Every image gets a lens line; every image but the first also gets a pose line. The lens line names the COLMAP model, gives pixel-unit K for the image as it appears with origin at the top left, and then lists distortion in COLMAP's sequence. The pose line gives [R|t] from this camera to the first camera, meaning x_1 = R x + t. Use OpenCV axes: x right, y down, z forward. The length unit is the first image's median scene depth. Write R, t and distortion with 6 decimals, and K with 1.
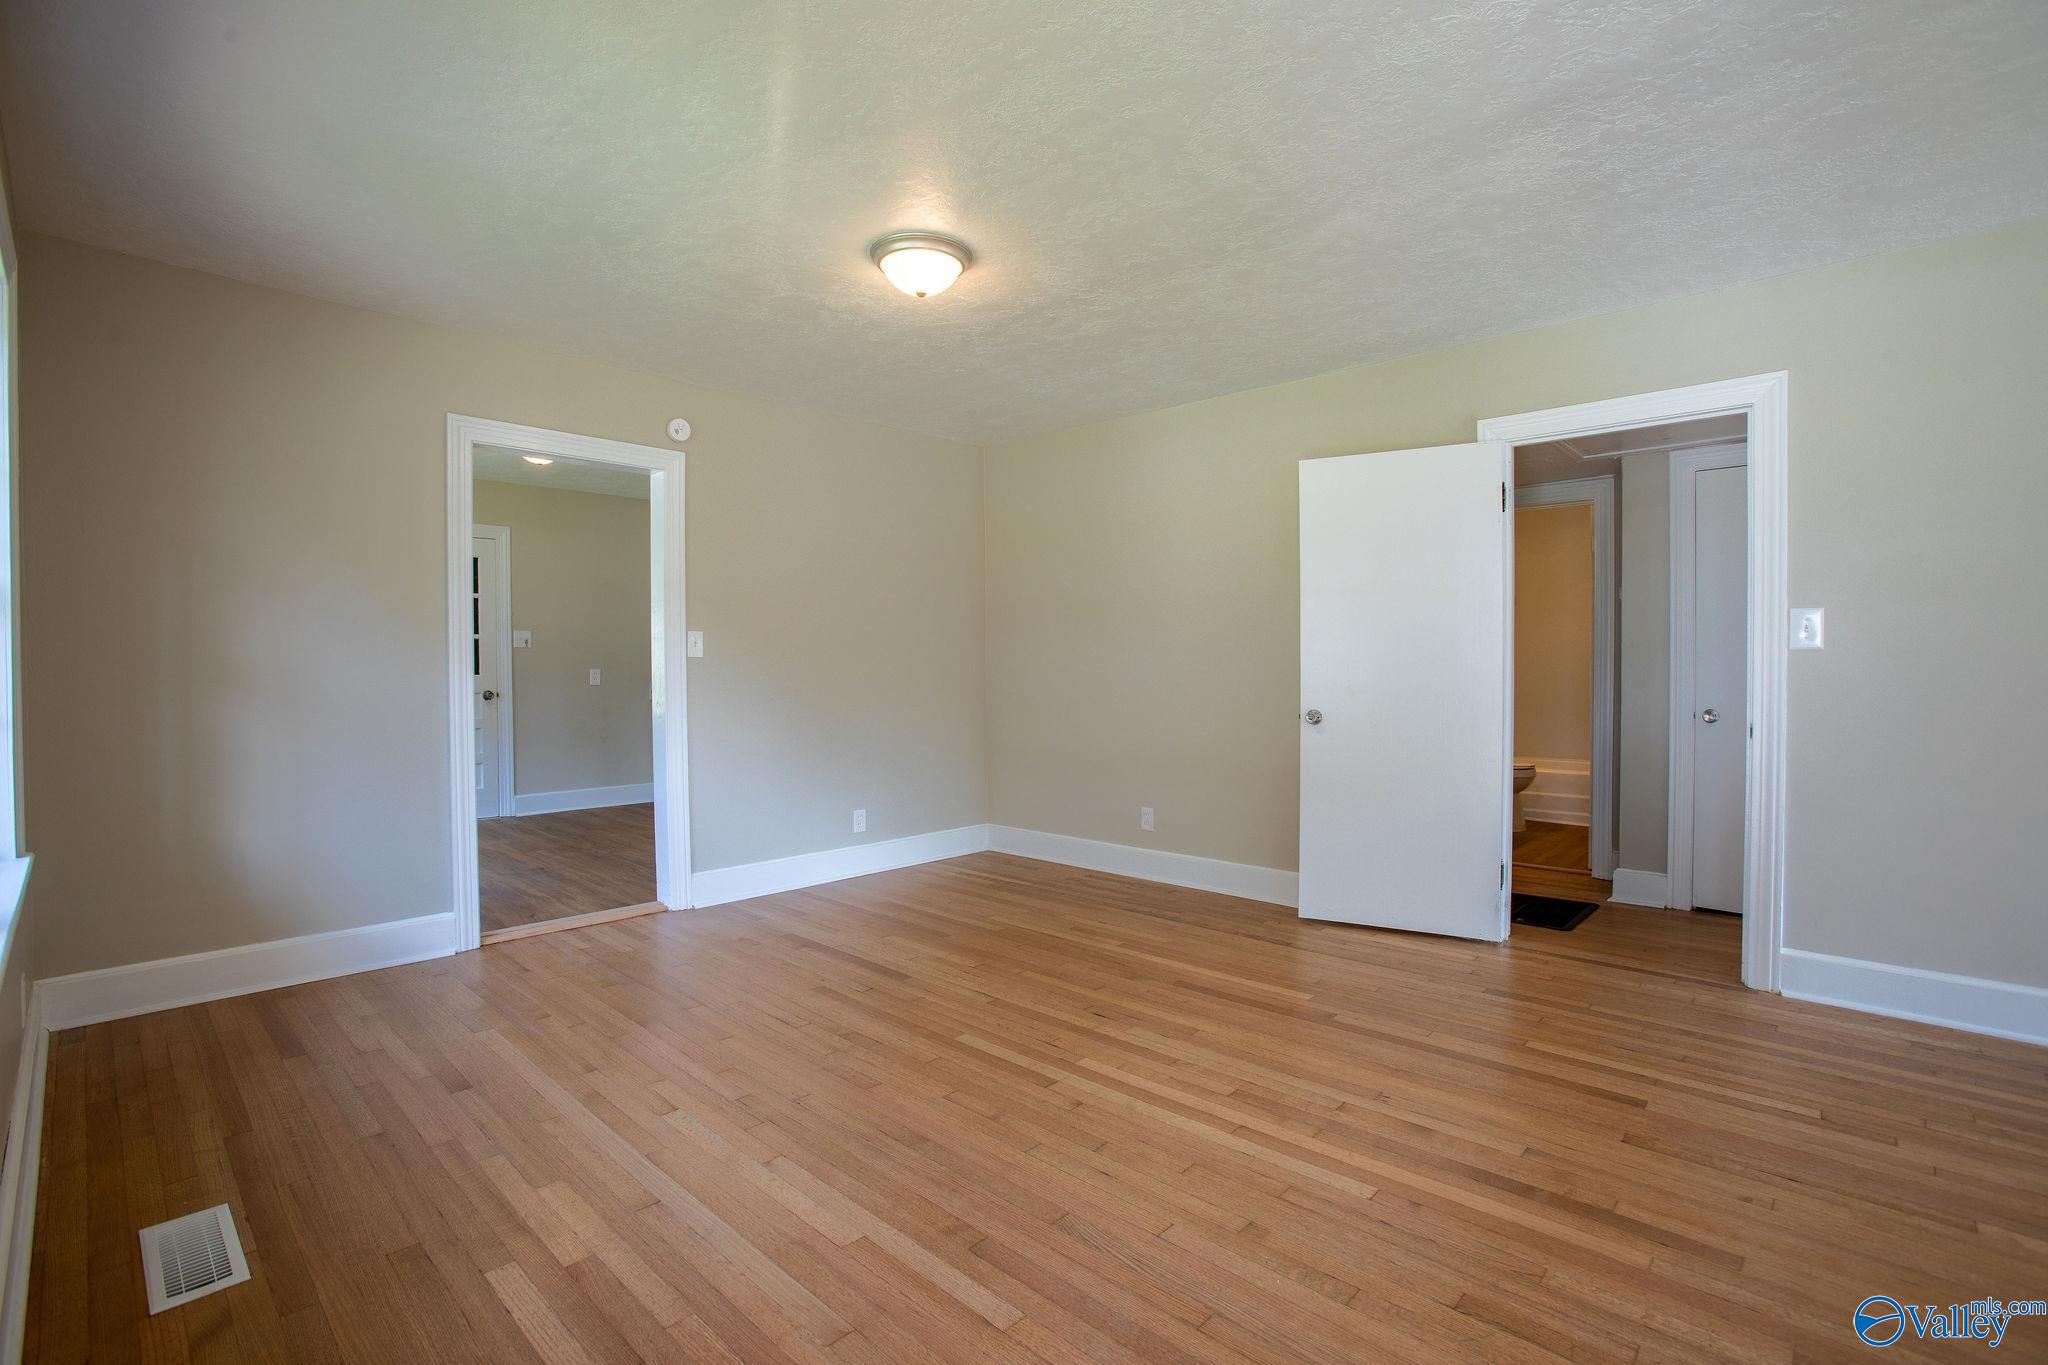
lens RADIAL K [[933.3, 0, 1017.2], [0, 933.3, 678.8], [0, 0, 1]] dist [-0.079036, 0.033763]
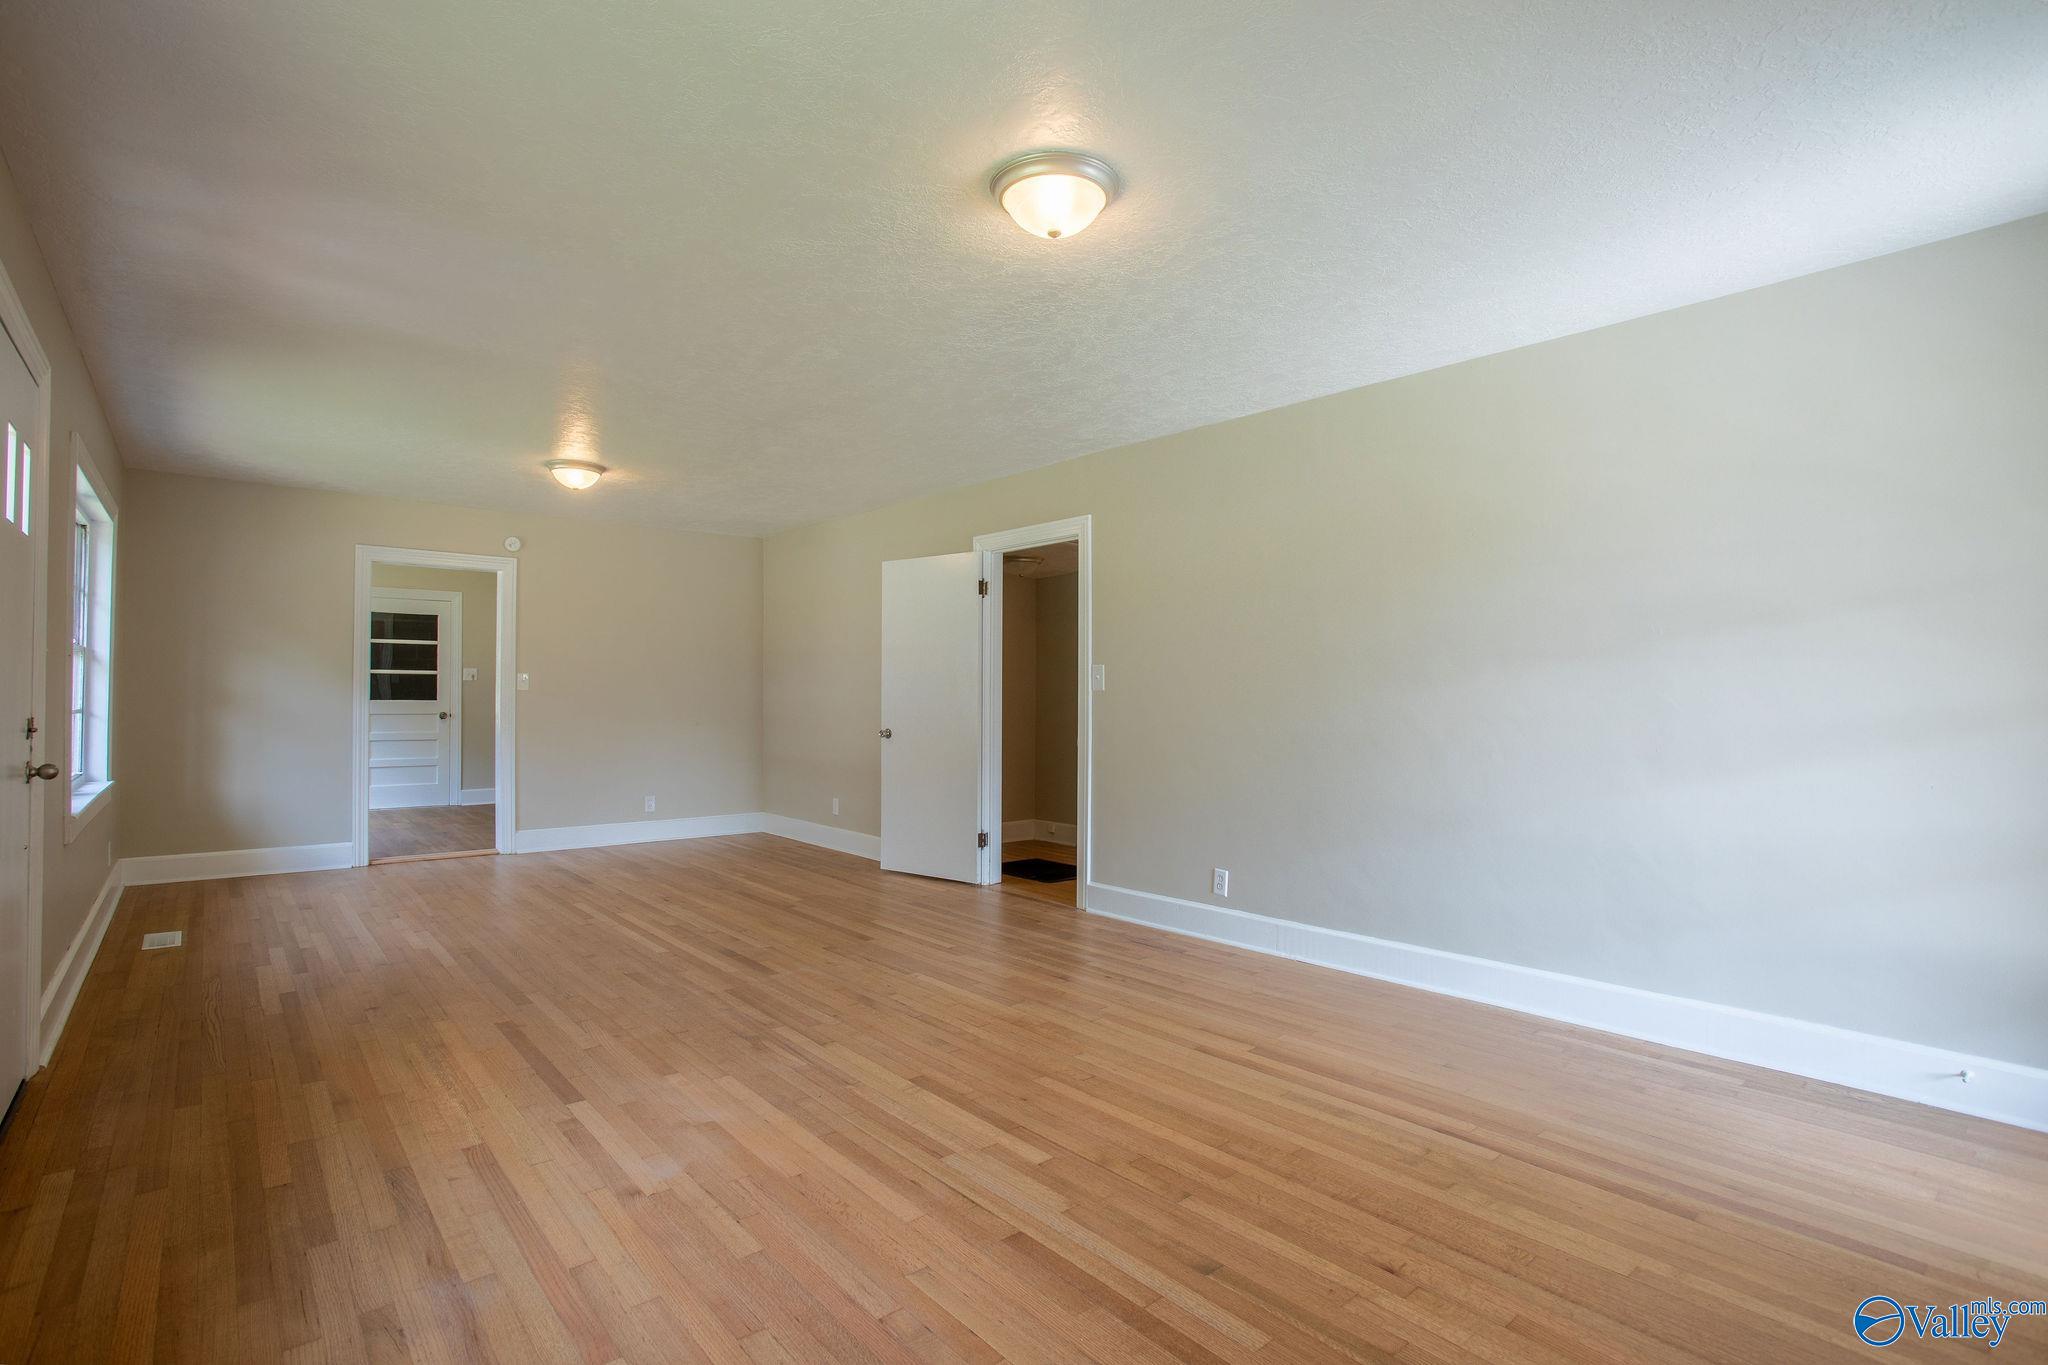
lens RADIAL K [[988.5, 0, 1024.0], [0, 988.5, 682.5], [0, 0, 1]] dist [-0.088001, 0.044426]
pose [[0.994801, 0.005934, -0.101666, 0.868097], [-0.008795, 0.999577, -0.027709, 0.001772], [0.101458, 0.028459, 0.994433, -0.697046]]
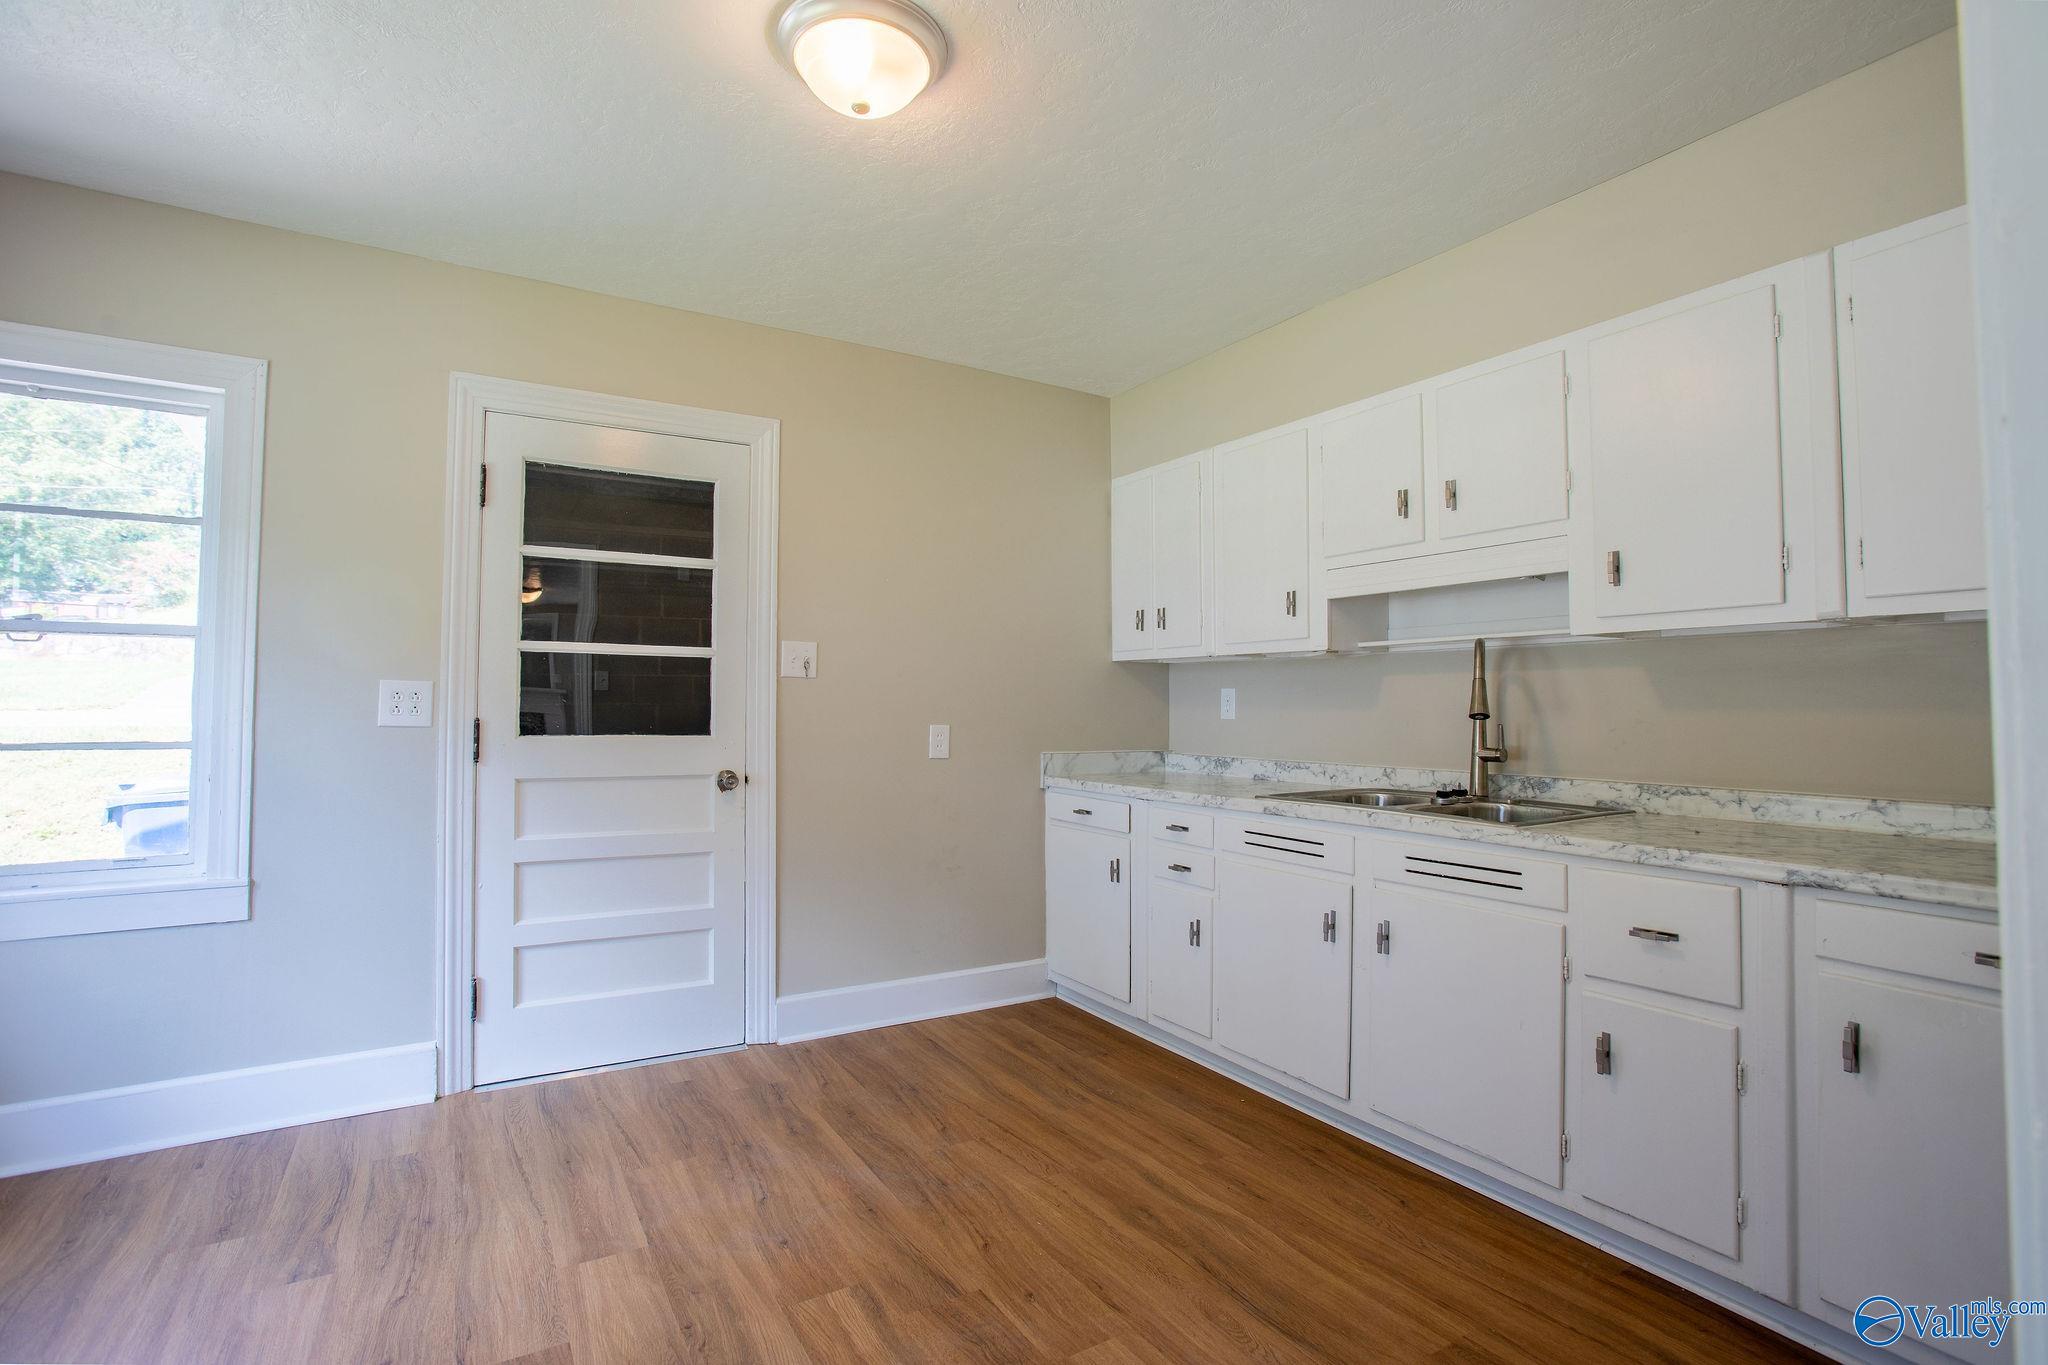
lens RADIAL K [[957.7, 0, 1024.0], [0, 957.7, 682.5], [0, 0, 1]] dist [-0.067092, 0.027513]
pose [[0.964615, 0.000900, -0.263660, -0.621813], [-0.013144, 0.998915, -0.044677, -0.023410], [0.263334, 0.046562, 0.963581, 1.156616]]
